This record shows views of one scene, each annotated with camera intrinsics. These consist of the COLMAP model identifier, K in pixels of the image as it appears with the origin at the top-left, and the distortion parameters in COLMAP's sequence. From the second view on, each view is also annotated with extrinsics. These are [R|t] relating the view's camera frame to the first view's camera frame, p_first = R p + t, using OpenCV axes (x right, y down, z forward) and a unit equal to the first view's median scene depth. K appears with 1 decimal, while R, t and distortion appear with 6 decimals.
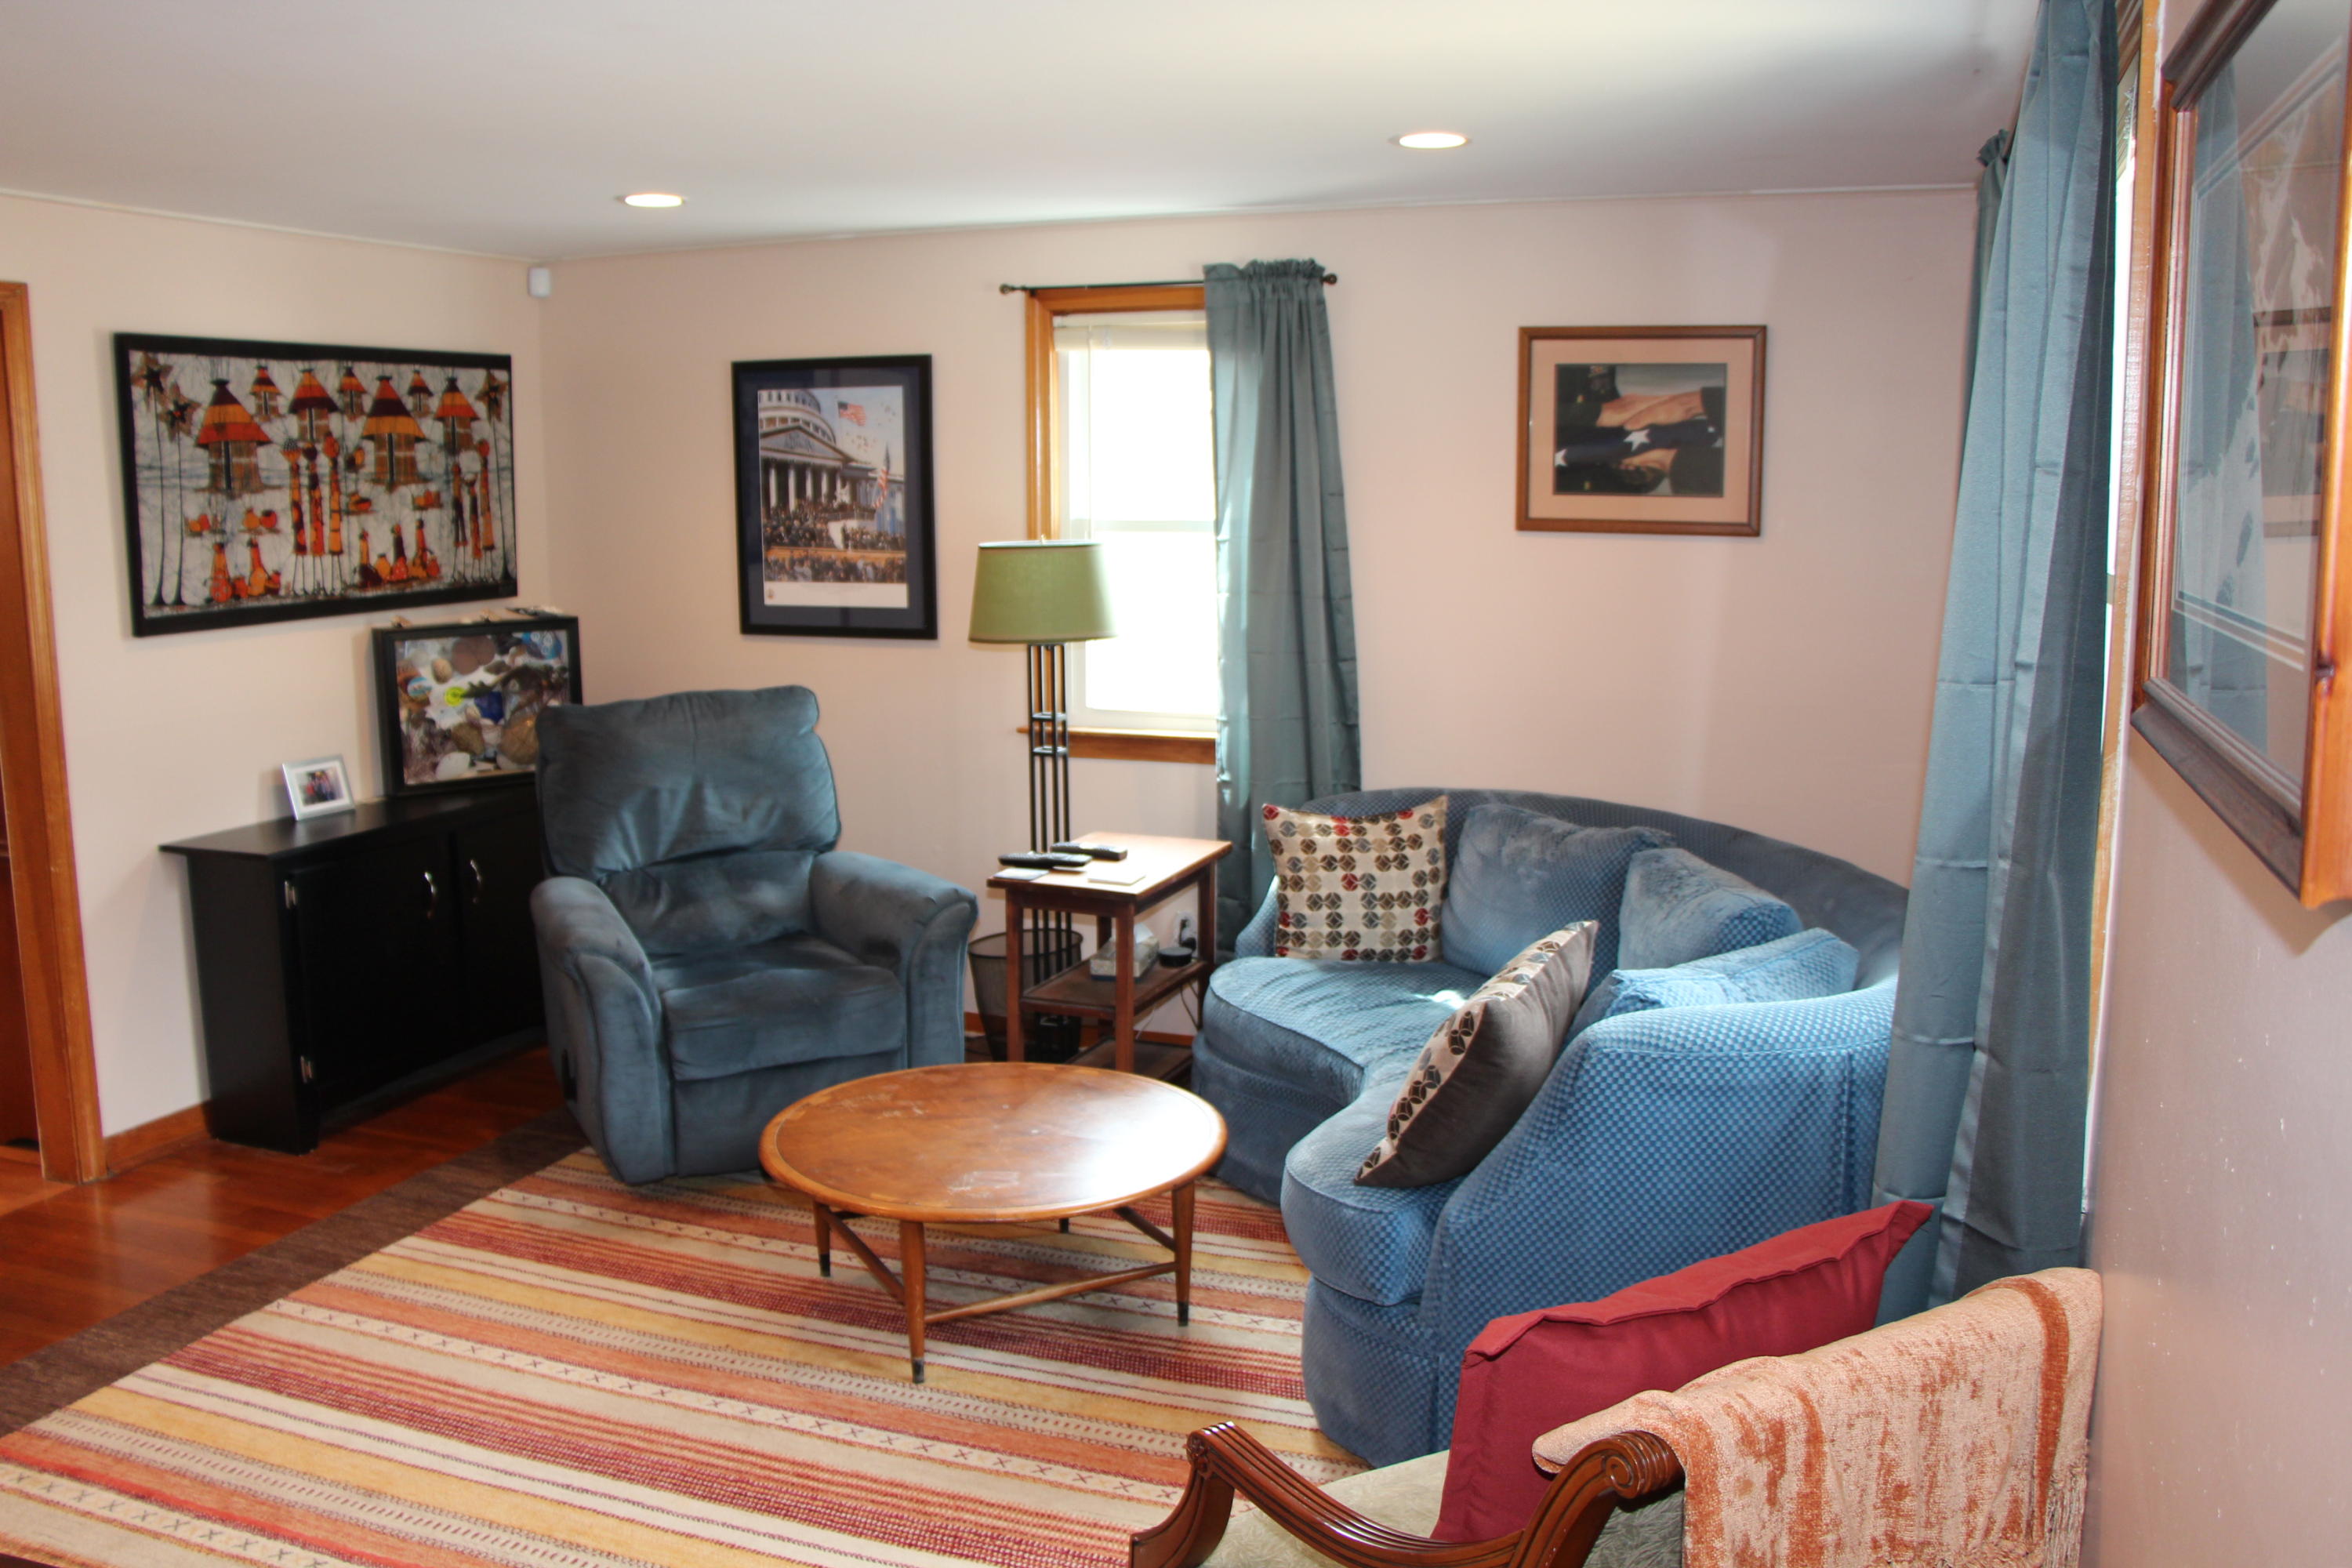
lens RADIAL K [[1918.6, 0, 1195.1], [0, 1918.6, 795.9], [0, 0, 1]] dist [-0.138998, 0.065435]
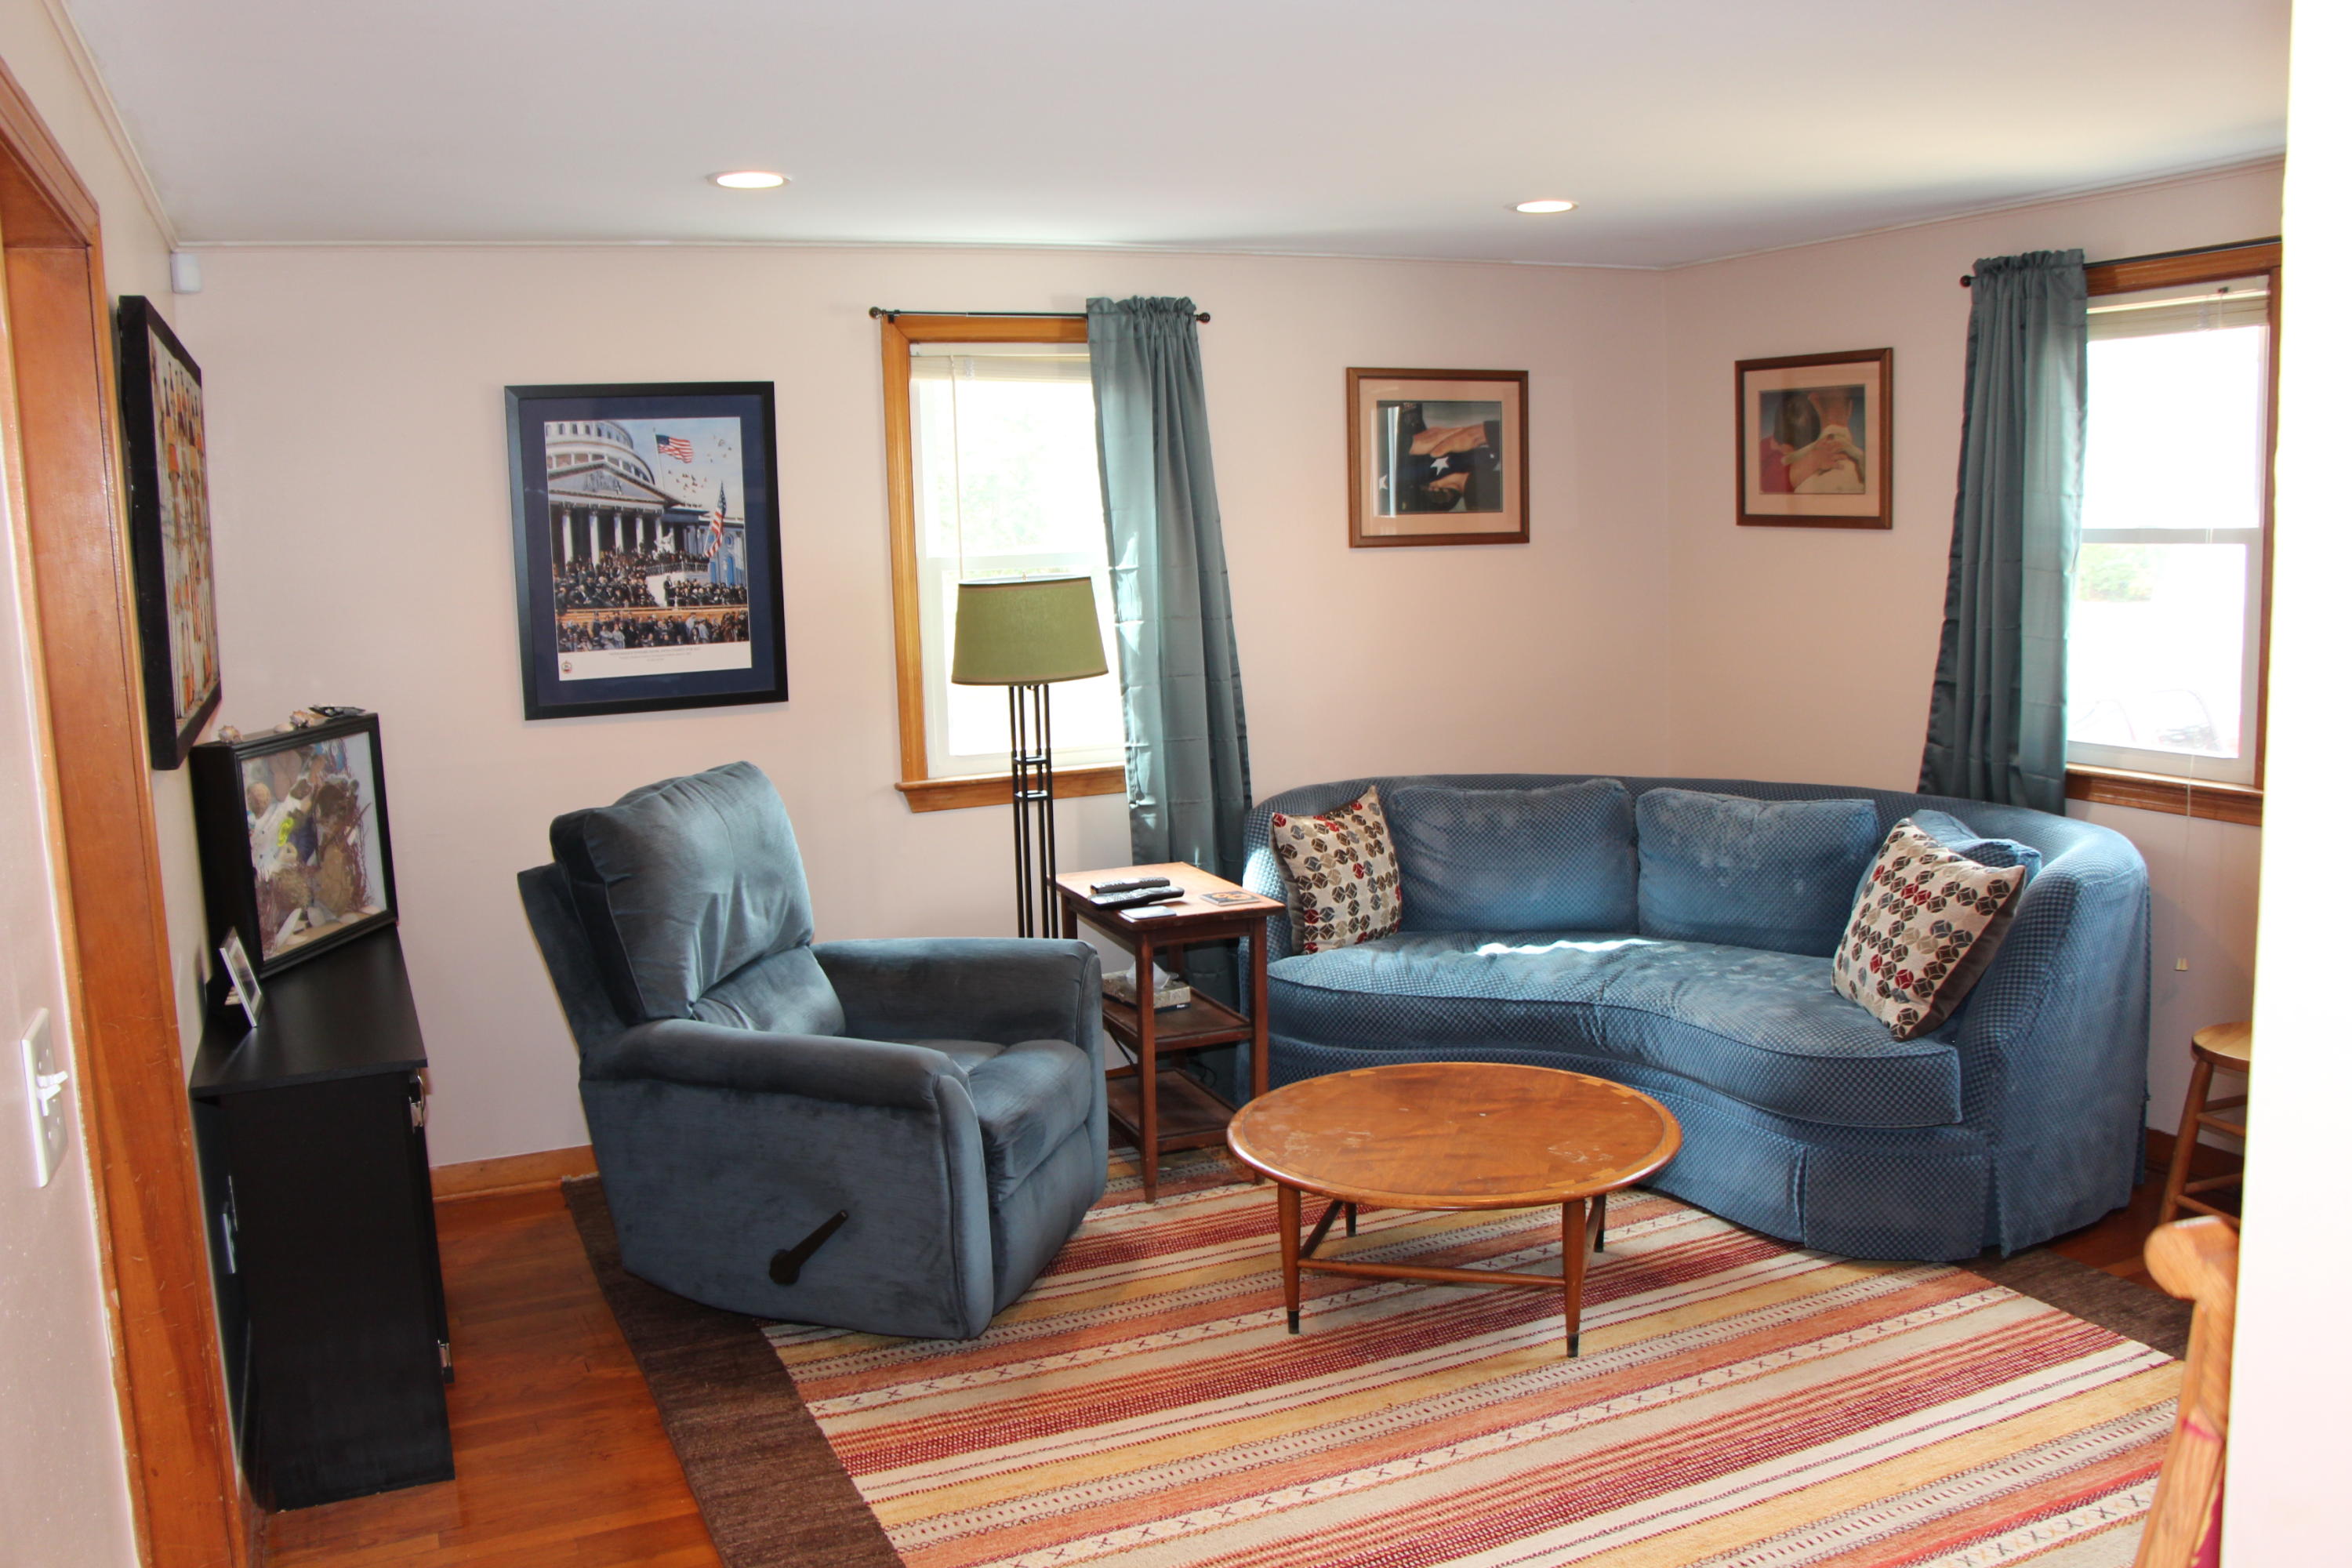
lens RADIAL K [[1918.6, 0, 1178.7], [0, 1918.6, 781.6], [0, 0, 1]] dist [-0.138998, 0.065435]
pose [[0.711926, -0.119212, 0.692062, -0.732549], [0.146926, 0.988961, 0.019211, -0.040805], [-0.686713, 0.088006, 0.721582, 0.277307]]
